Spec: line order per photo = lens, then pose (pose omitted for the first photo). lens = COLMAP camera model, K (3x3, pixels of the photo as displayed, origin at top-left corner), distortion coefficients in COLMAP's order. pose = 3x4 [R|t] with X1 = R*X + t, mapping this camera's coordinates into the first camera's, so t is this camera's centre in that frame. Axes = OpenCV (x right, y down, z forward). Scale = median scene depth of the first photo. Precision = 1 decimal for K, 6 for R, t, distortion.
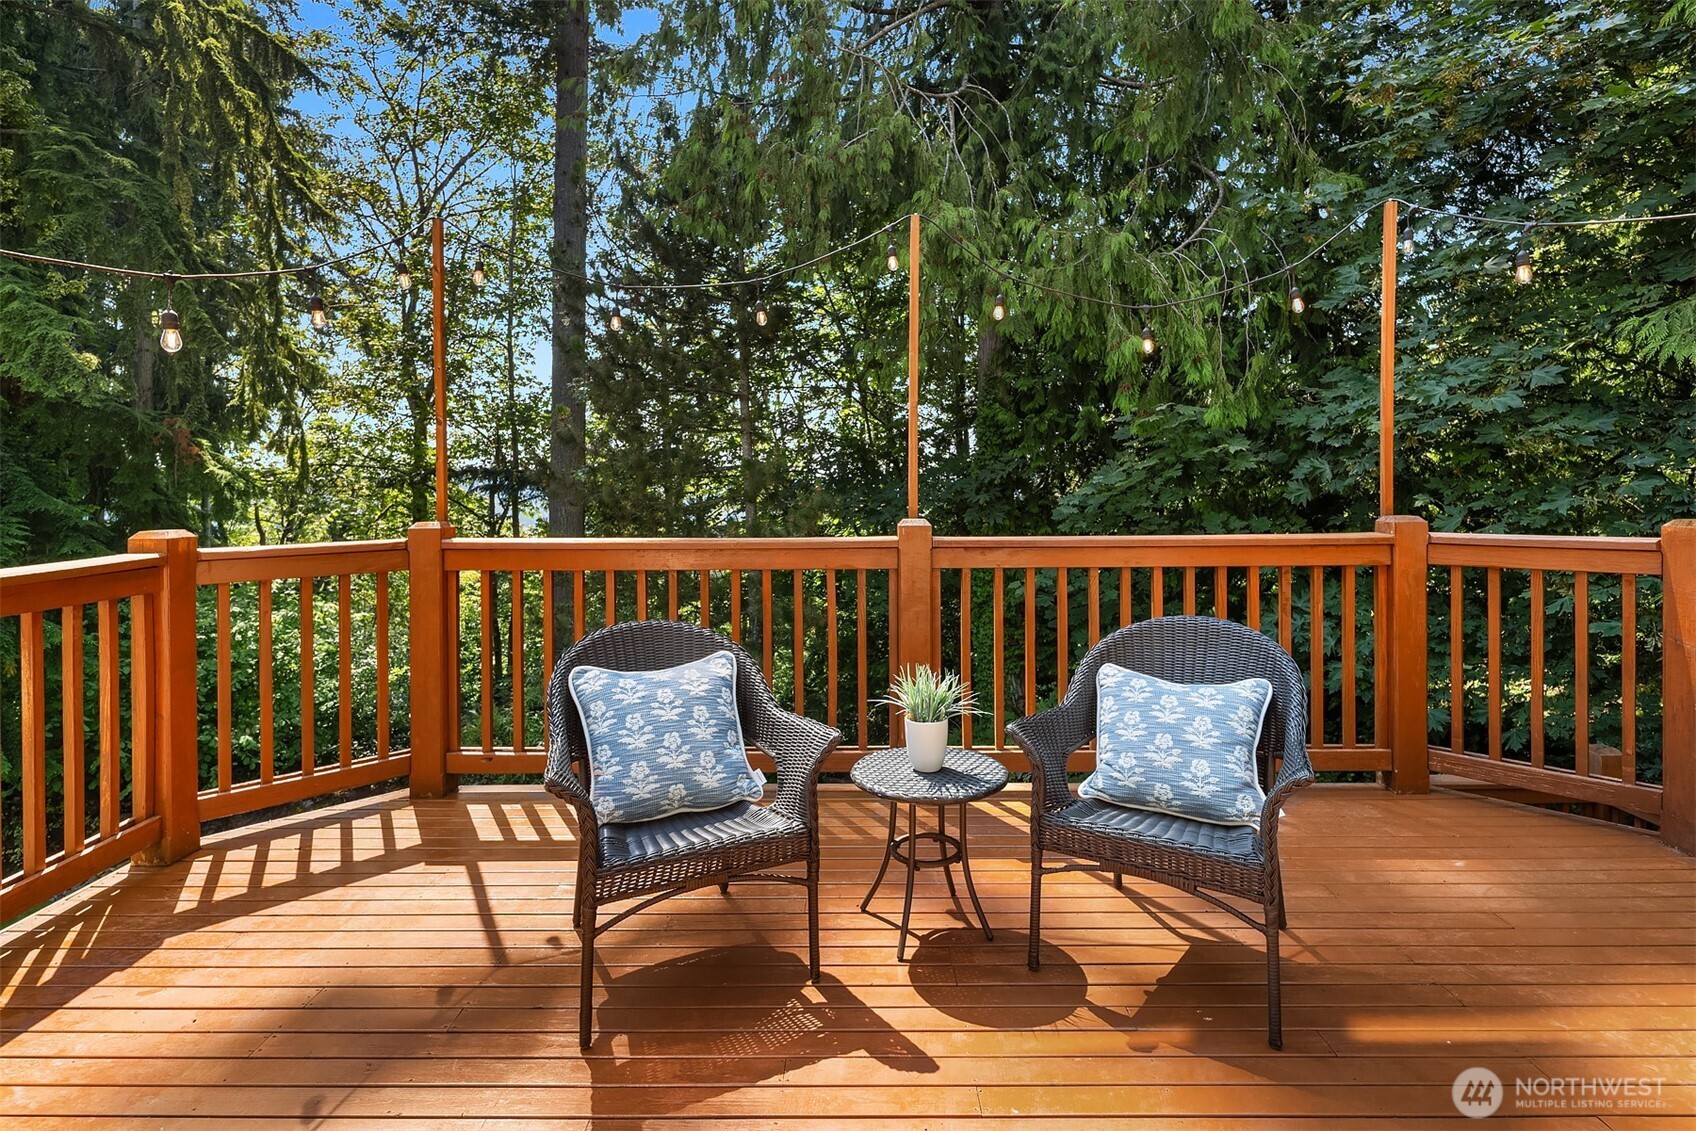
lens RADIAL K [[858.4, 0, 852.0], [0, 858.4, 485.9], [0, 0, 1]] dist [0.002786, 0.000363]
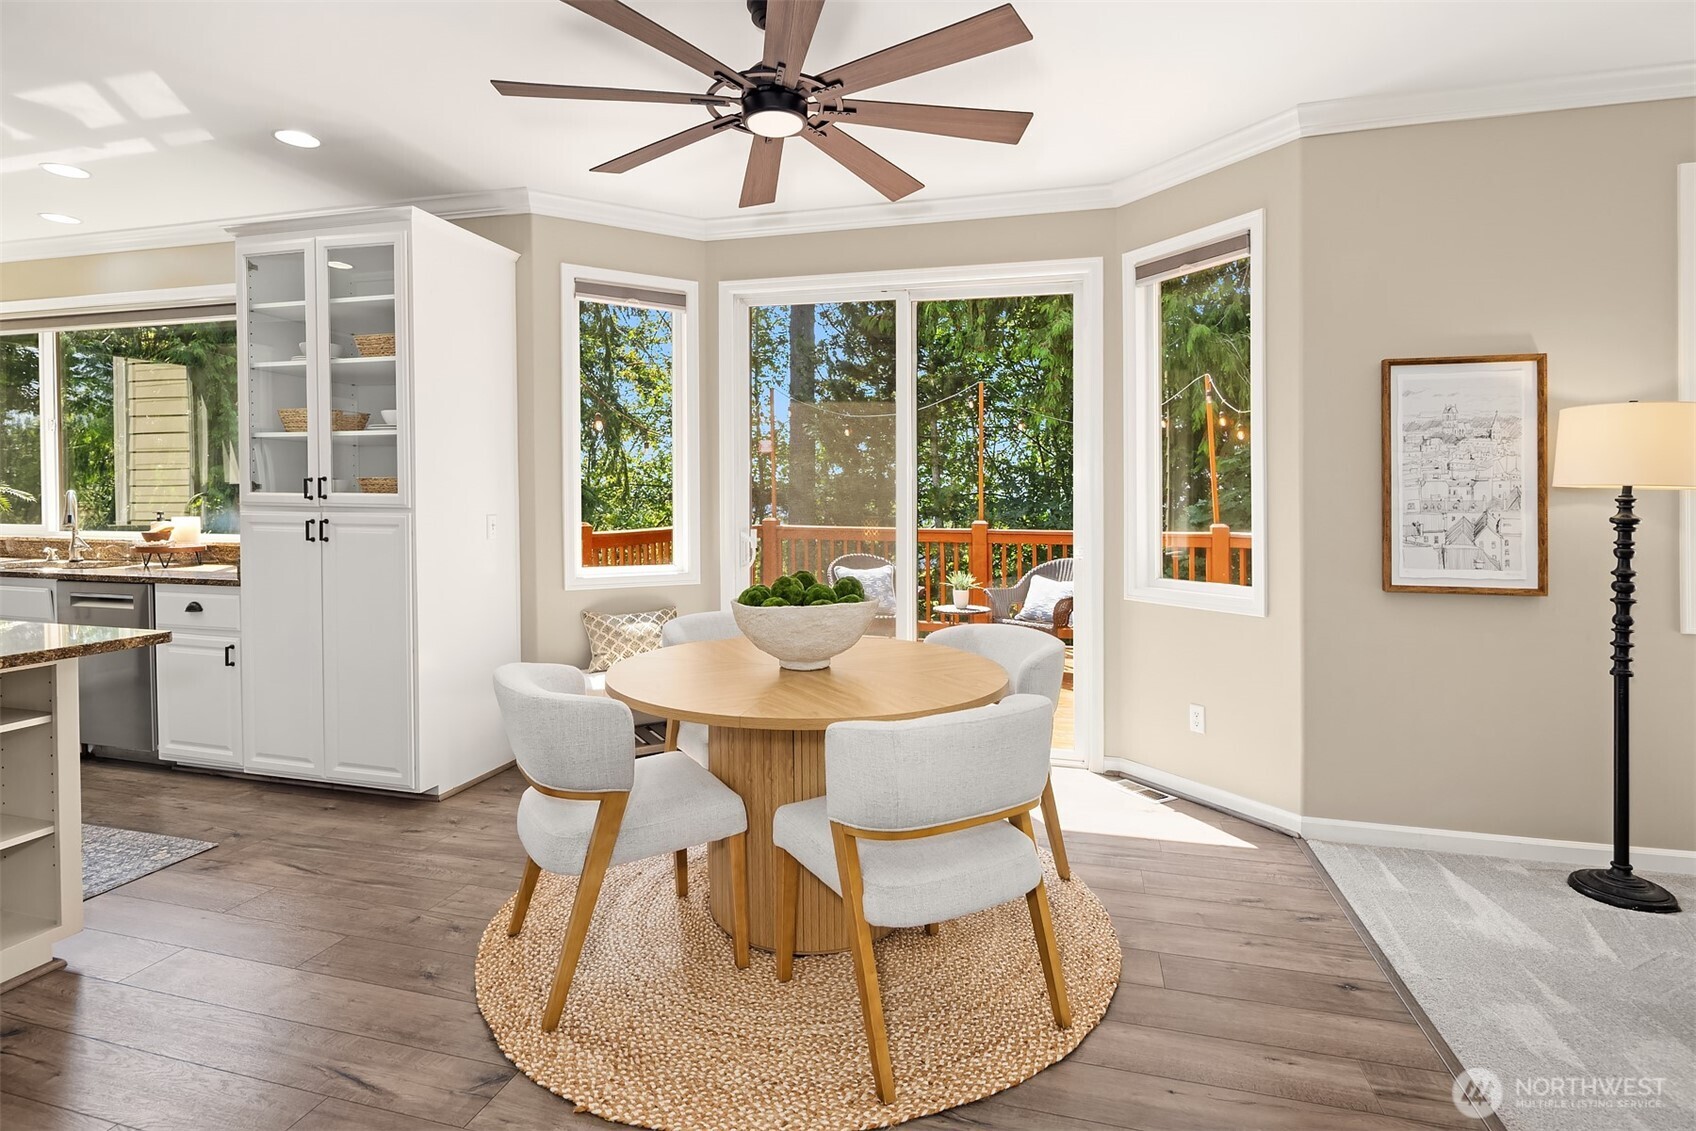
lens RADIAL K [[832.6, 0, 848.9], [0, 832.6, 513.2], [0, 0, 1]] dist [0.000549, -0.001226]
pose [[0.970586, 0.017392, -0.240125, 0.351230], [-0.015008, 0.999818, 0.011754, 0.000788], [0.240285, -0.007804, 0.970671, -1.555553]]
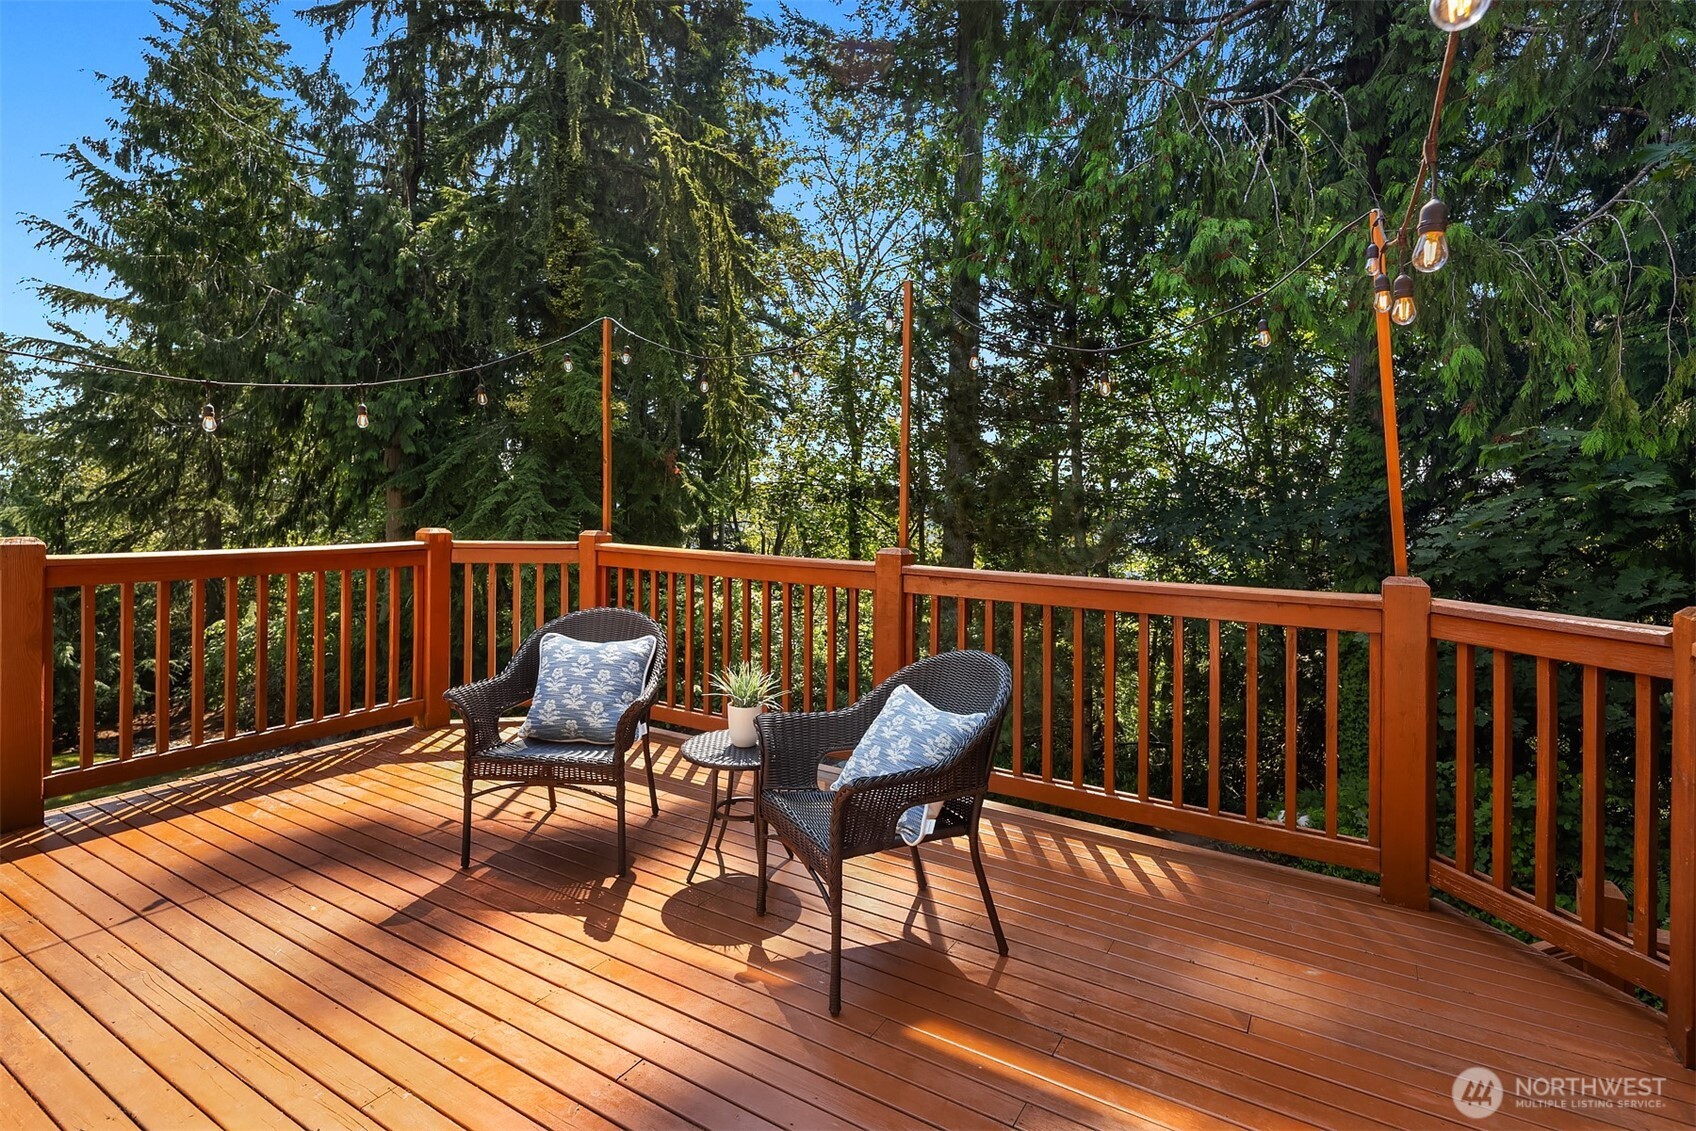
lens RADIAL K [[830.9, 0, 852.5], [0, 830.9, 506.3], [0, 0, 1]] dist [0.004320, 0.000450]
pose [[0.863391, 0.031689, -0.503540, 0.780241], [-0.031390, 0.999466, 0.009076, -0.033870], [0.503558, 0.007970, 0.863924, 0.023991]]
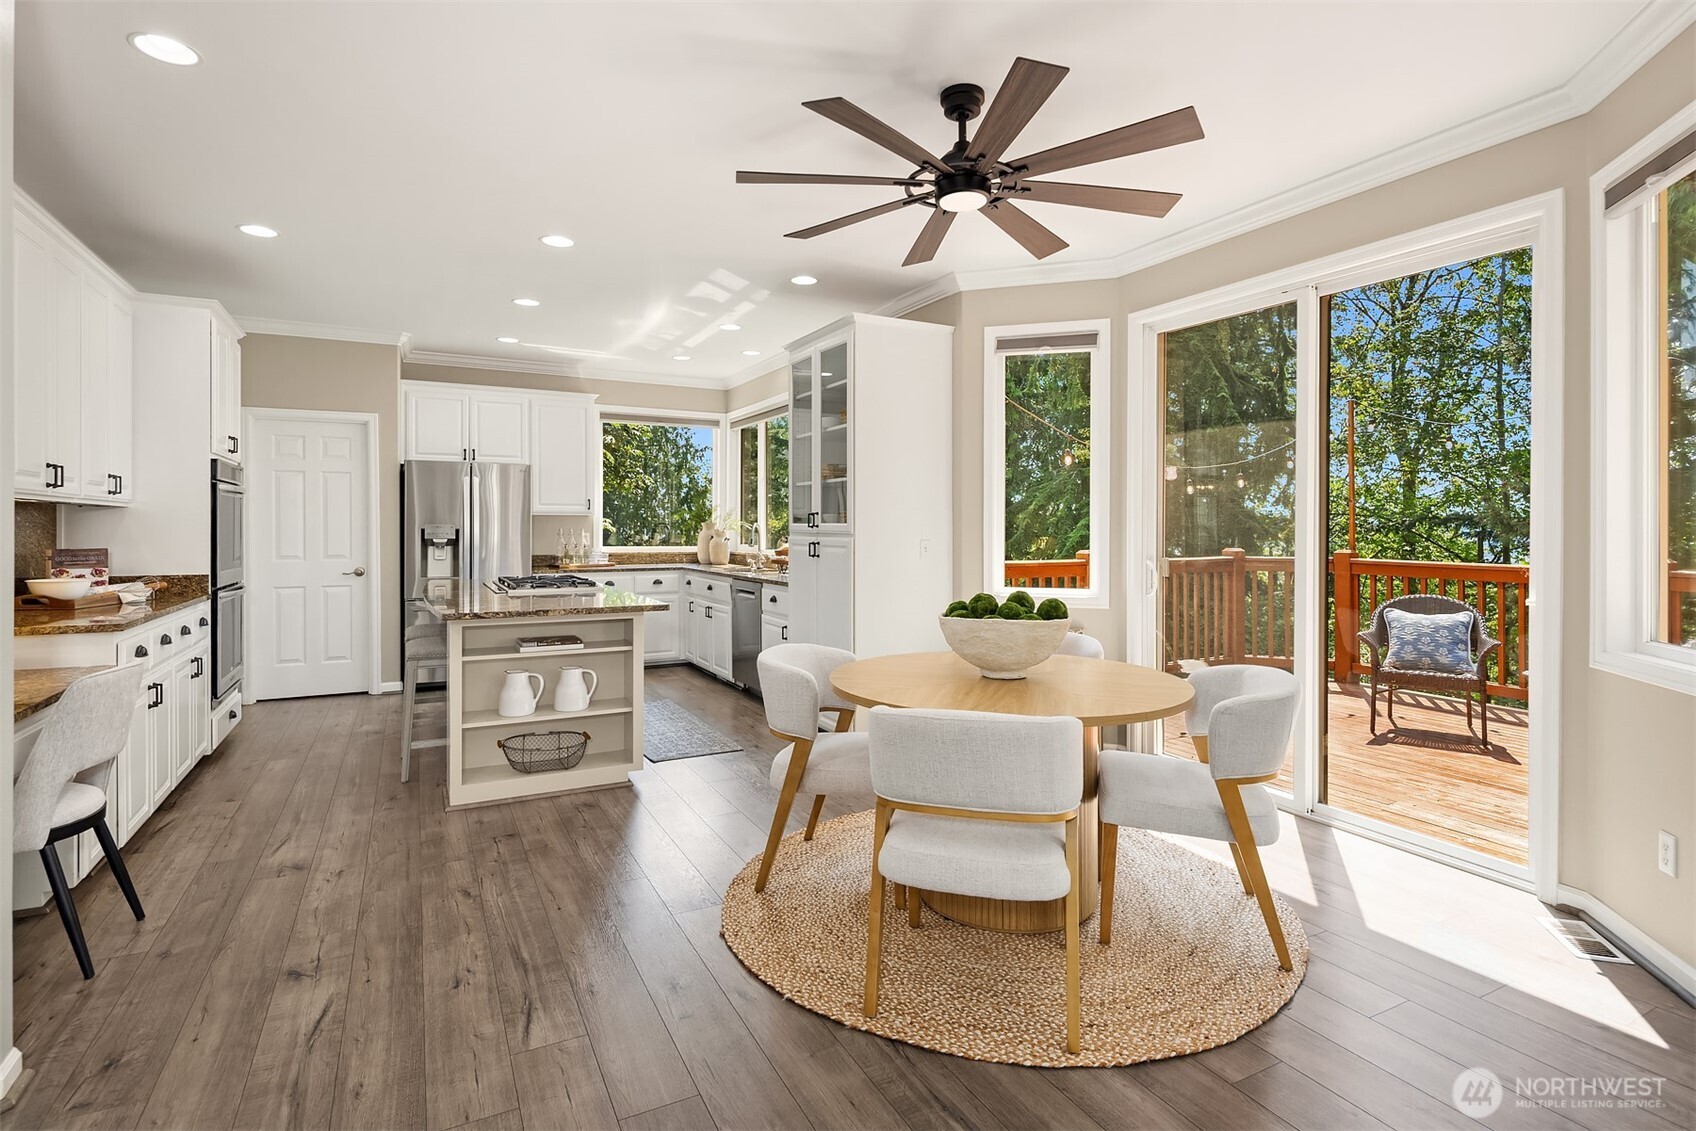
lens RADIAL K [[836.9, 0, 855.5], [0, 836.9, 539.1], [0, 0, 1]] dist [0.000534, -0.000204]
pose [[0.487058, 0.021343, -0.873109, 0.912912], [-0.012879, 0.999768, 0.017255, -0.001452], [0.873275, 0.002840, 0.487220, -1.324079]]
